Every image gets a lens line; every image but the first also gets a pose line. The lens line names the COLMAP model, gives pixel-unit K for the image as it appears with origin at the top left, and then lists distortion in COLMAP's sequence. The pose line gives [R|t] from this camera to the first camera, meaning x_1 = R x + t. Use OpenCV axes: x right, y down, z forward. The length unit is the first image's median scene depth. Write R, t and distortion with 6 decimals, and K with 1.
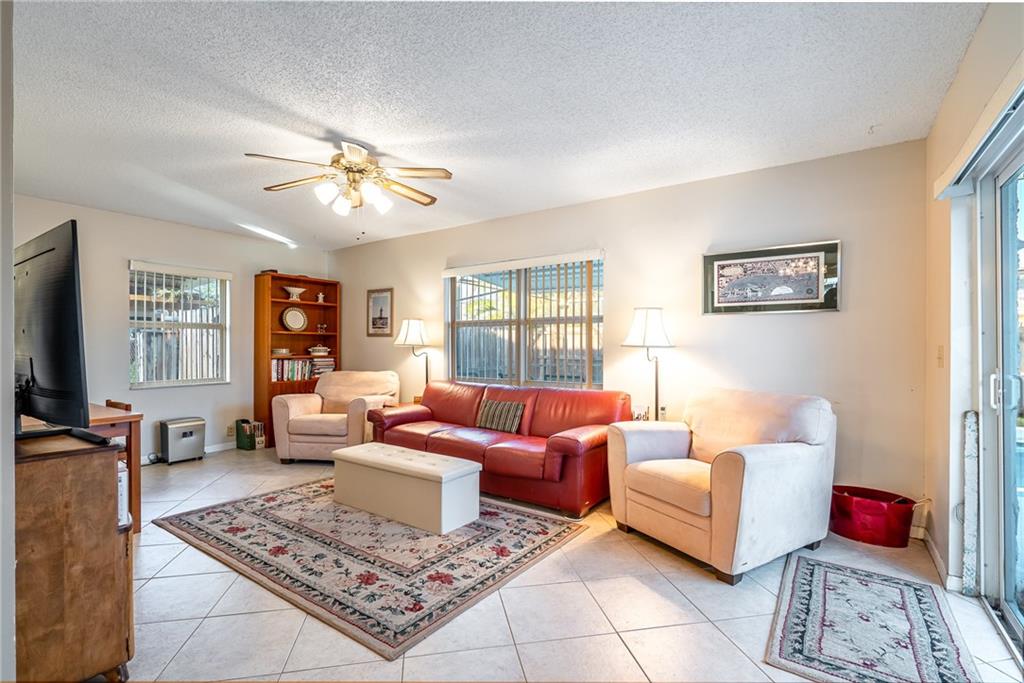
lens RADIAL K [[462.7, 0, 513.1], [0, 462.7, 345.2], [0, 0, 1]] dist [-0.002446, 0.000652]
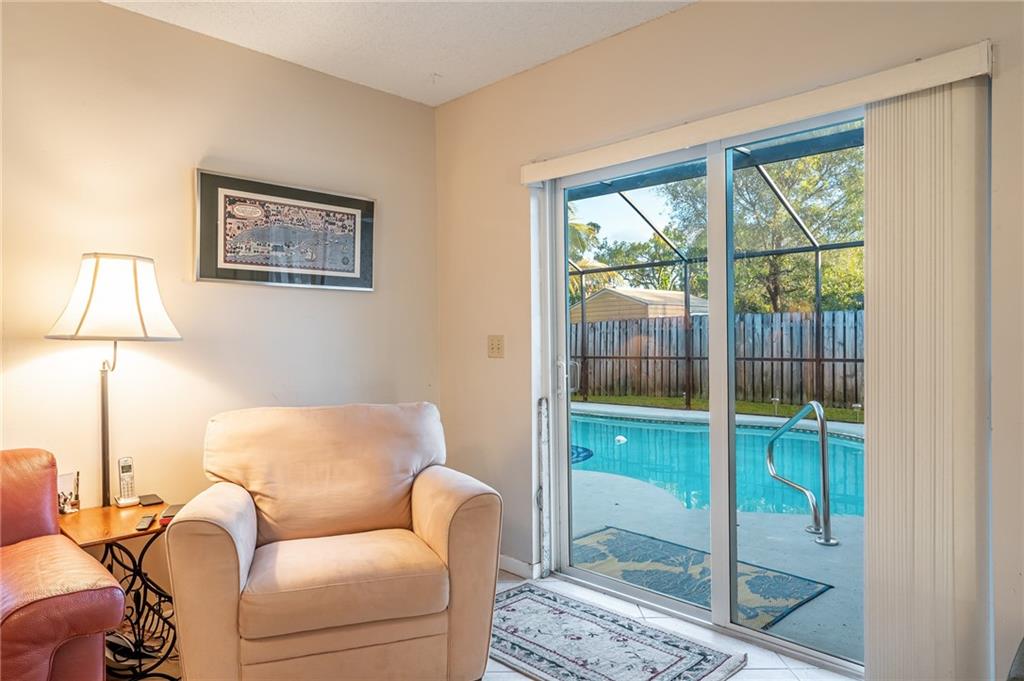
lens RADIAL K [[653.3, 0, 516.5], [0, 653.3, 341.2], [0, 0, 1]] dist [0.001537, 0.000606]
pose [[0.174733, -0.010803, 0.984557, -0.320965], [0.003828, 0.999940, 0.010292, -0.000447], [-0.984608, 0.001971, 0.174764, 0.561890]]
